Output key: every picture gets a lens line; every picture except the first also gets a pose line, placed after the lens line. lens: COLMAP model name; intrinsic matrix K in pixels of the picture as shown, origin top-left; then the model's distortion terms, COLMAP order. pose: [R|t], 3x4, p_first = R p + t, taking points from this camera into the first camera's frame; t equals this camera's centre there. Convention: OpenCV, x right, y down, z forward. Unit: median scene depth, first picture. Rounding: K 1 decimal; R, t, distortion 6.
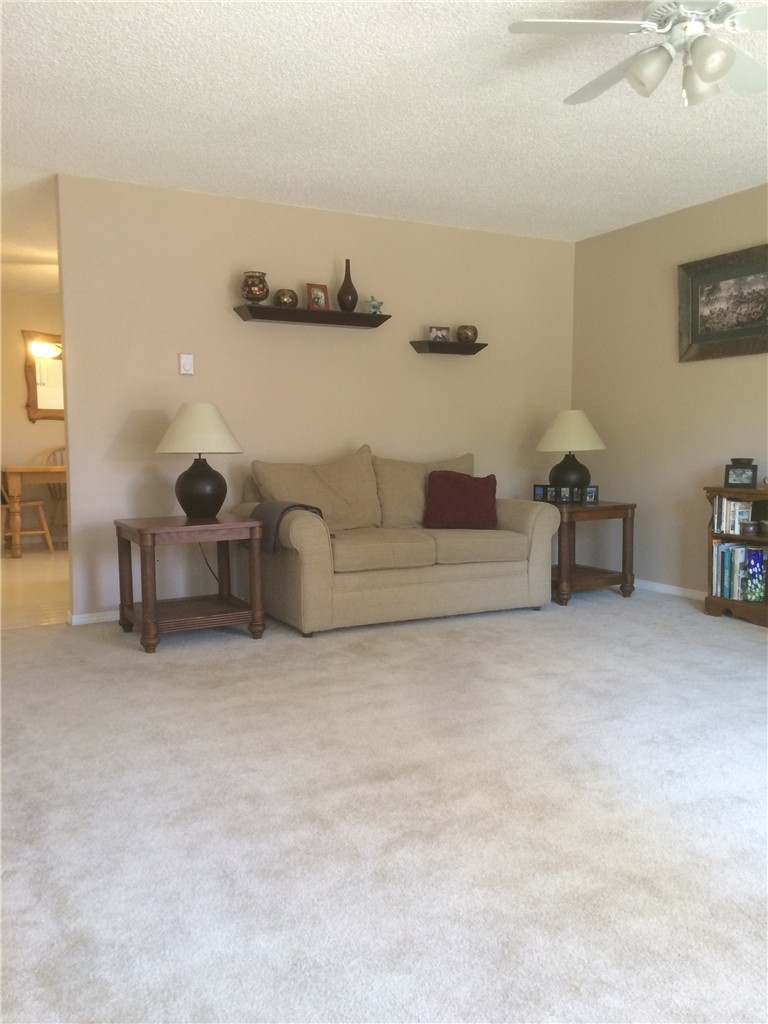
lens RADIAL K [[880.5, 0, 379.8], [0, 880.5, 513.4], [0, 0, 1]] dist [0.091976, -0.098814]
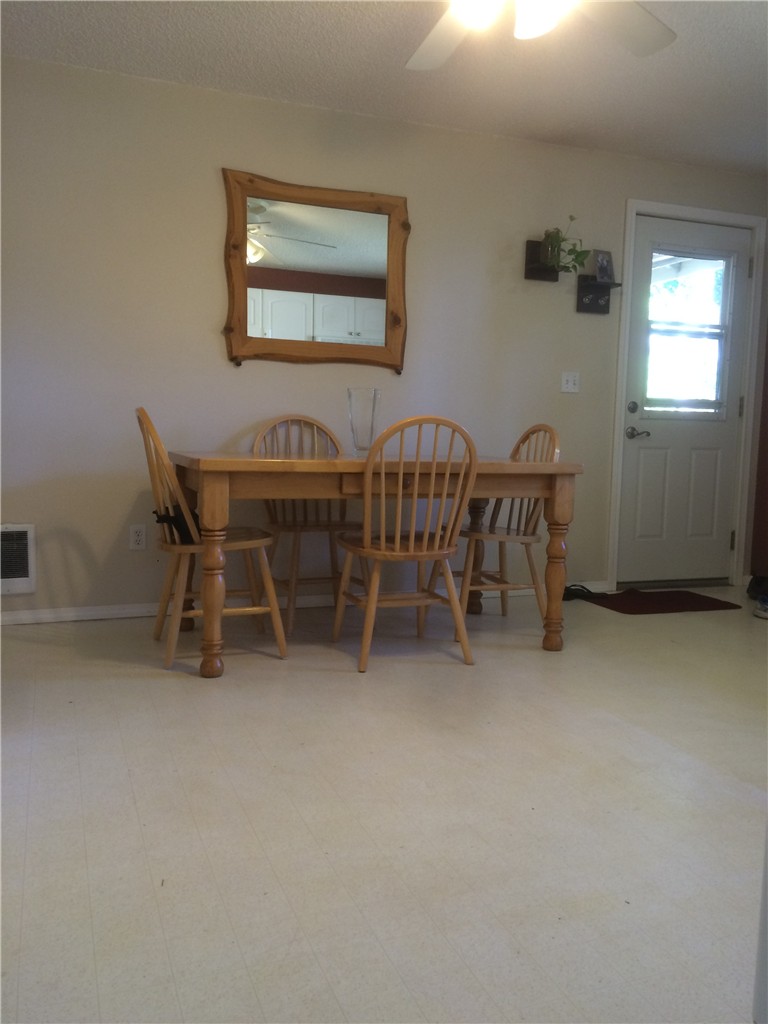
lens RADIAL K [[880.5, 0, 382.9], [0, 880.5, 511.1], [0, 0, 1]] dist [0.091976, -0.098814]
pose [[0.992945, 0.046141, -0.109230, -0.276677], [-0.045504, 0.998929, 0.008324, -0.033148], [0.109497, -0.003295, 0.993982, 0.578963]]
